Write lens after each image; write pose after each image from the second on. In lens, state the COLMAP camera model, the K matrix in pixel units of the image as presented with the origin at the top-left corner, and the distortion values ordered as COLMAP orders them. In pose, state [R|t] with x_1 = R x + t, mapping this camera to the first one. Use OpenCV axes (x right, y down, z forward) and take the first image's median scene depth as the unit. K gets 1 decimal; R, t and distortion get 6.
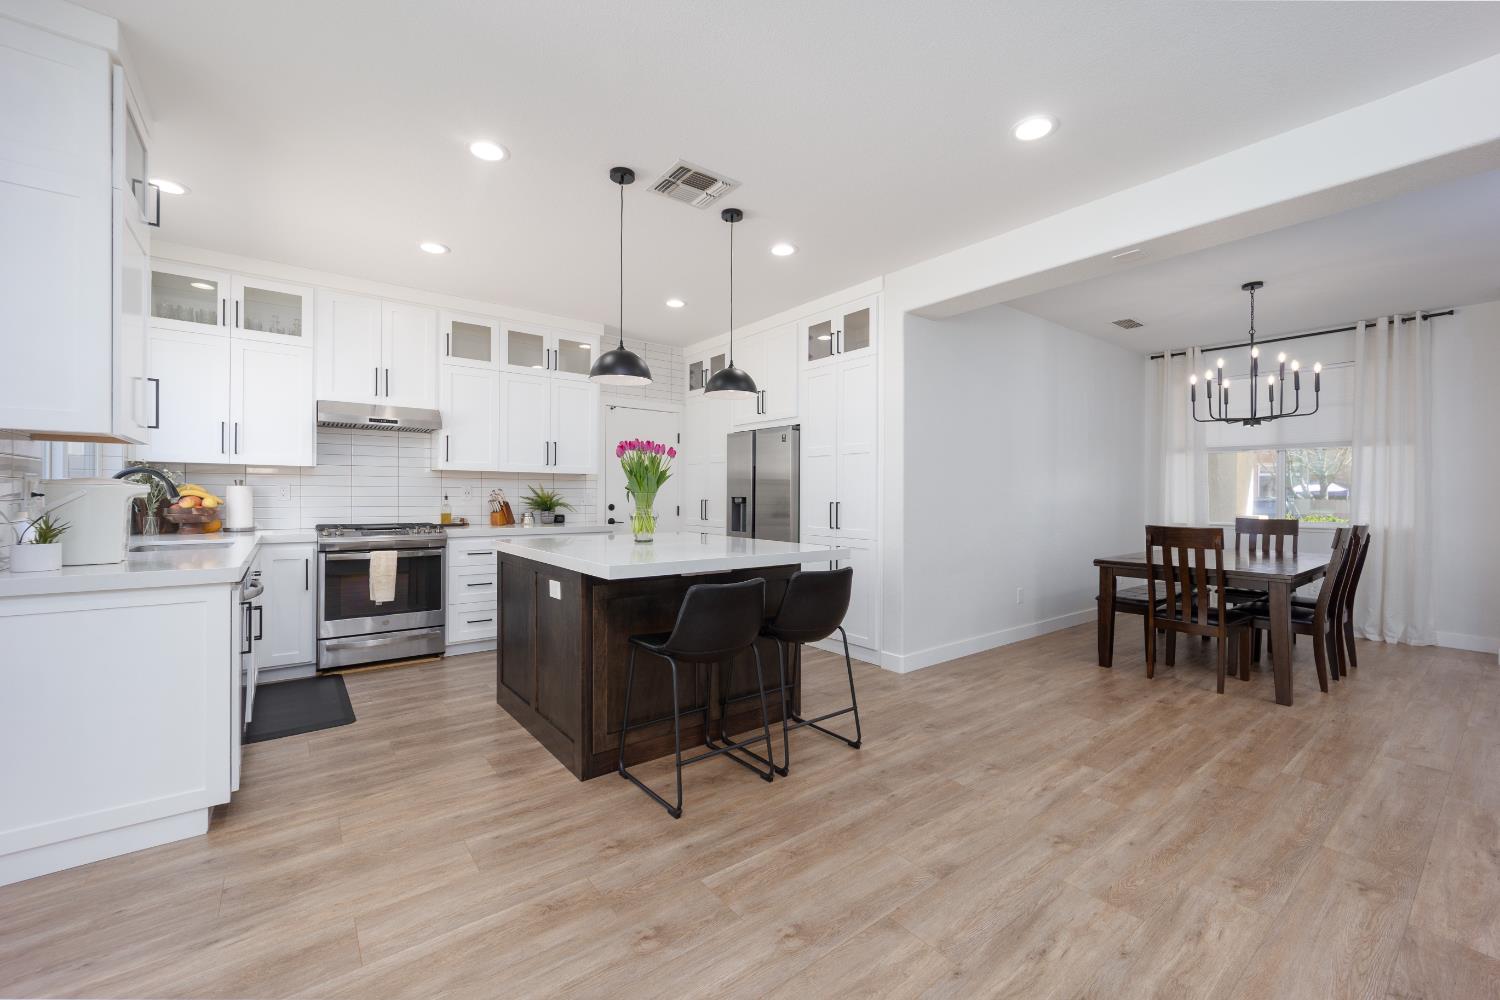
lens RADIAL K [[597.0, 0, 750.0], [0, 597.0, 500.0], [0, 0, 1]] dist [-0.009752, -0.000033]
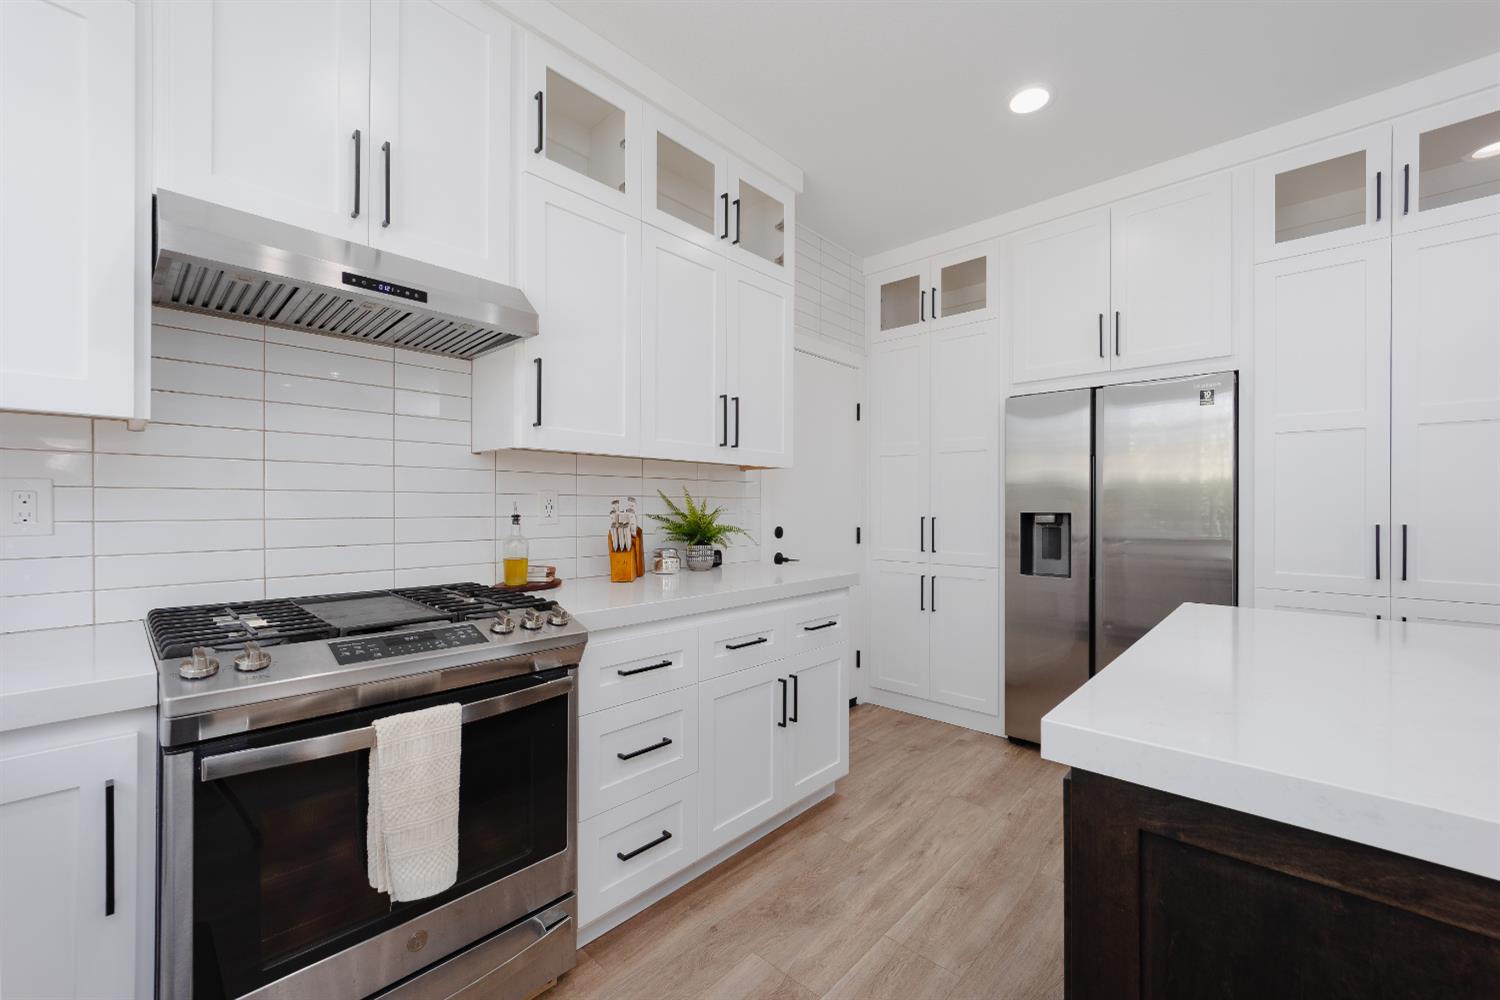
lens RADIAL K [[606.2, 0, 748.0], [0, 606.2, 509.8], [0, 0, 1]] dist [-0.000432, -0.000216]
pose [[0.987493, -0.003801, 0.157616, -0.419711], [0.003786, 0.999993, 0.000391, -0.009890], [-0.157616, 0.000210, 0.987500, 0.568678]]
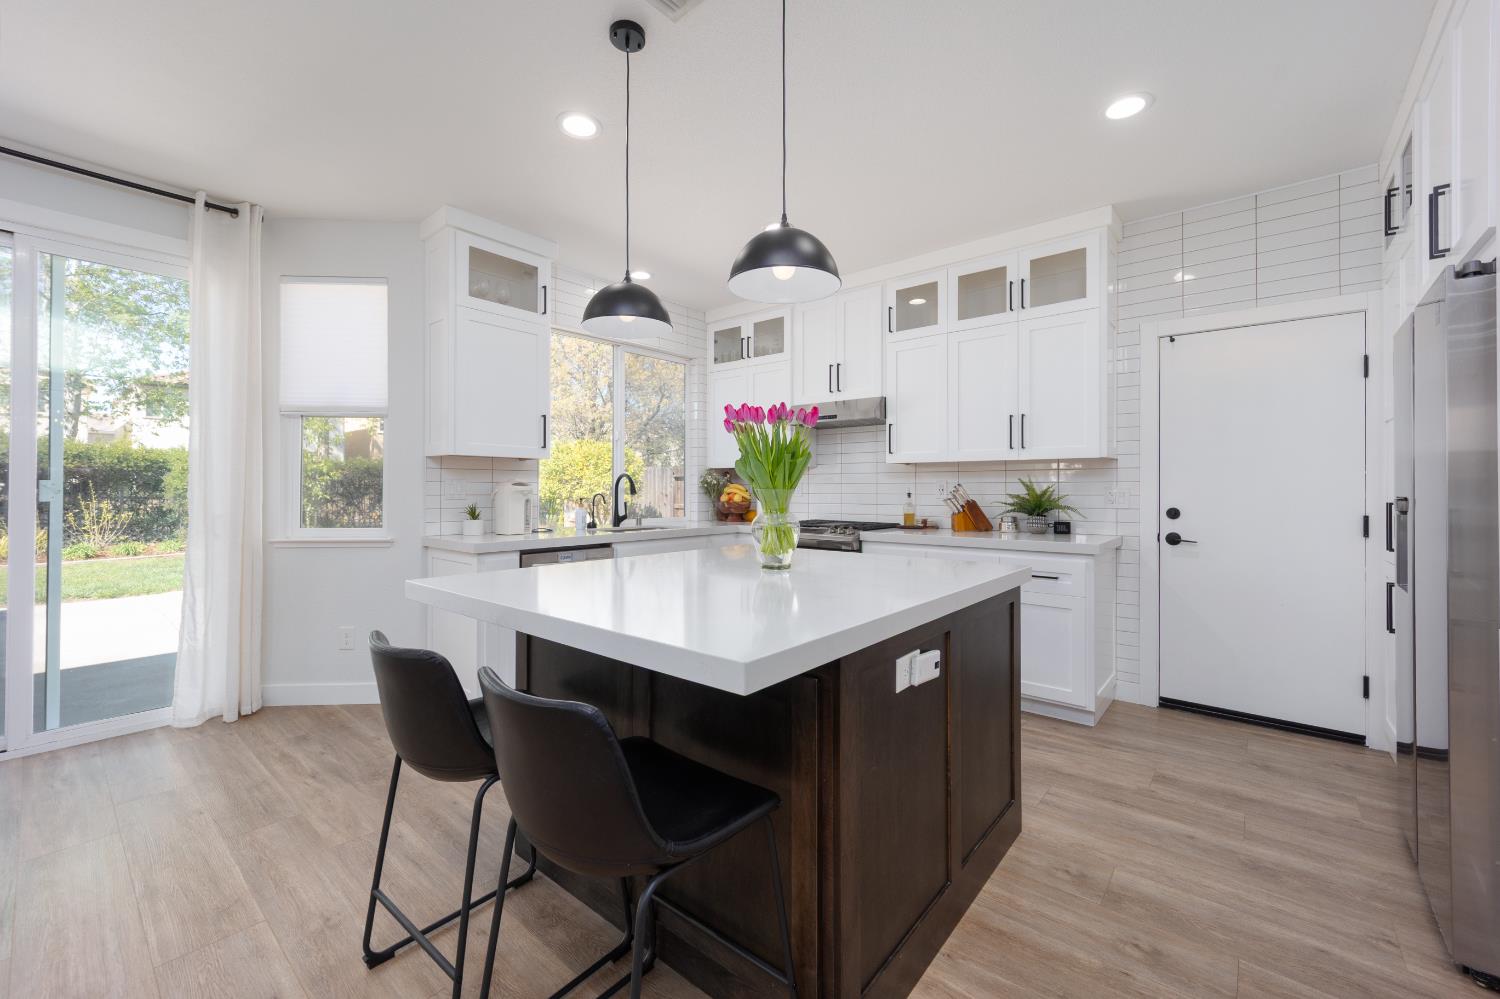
lens RADIAL K [[600.2, 0, 748.1], [0, 600.2, 486.4], [0, 0, 1]] dist [-0.001844, -0.000192]
pose [[0.205430, -0.010825, -0.978612, 0.295413], [-0.007783, 0.999889, -0.012694, -0.003767], [0.978641, 0.010224, 0.205323, 0.592060]]
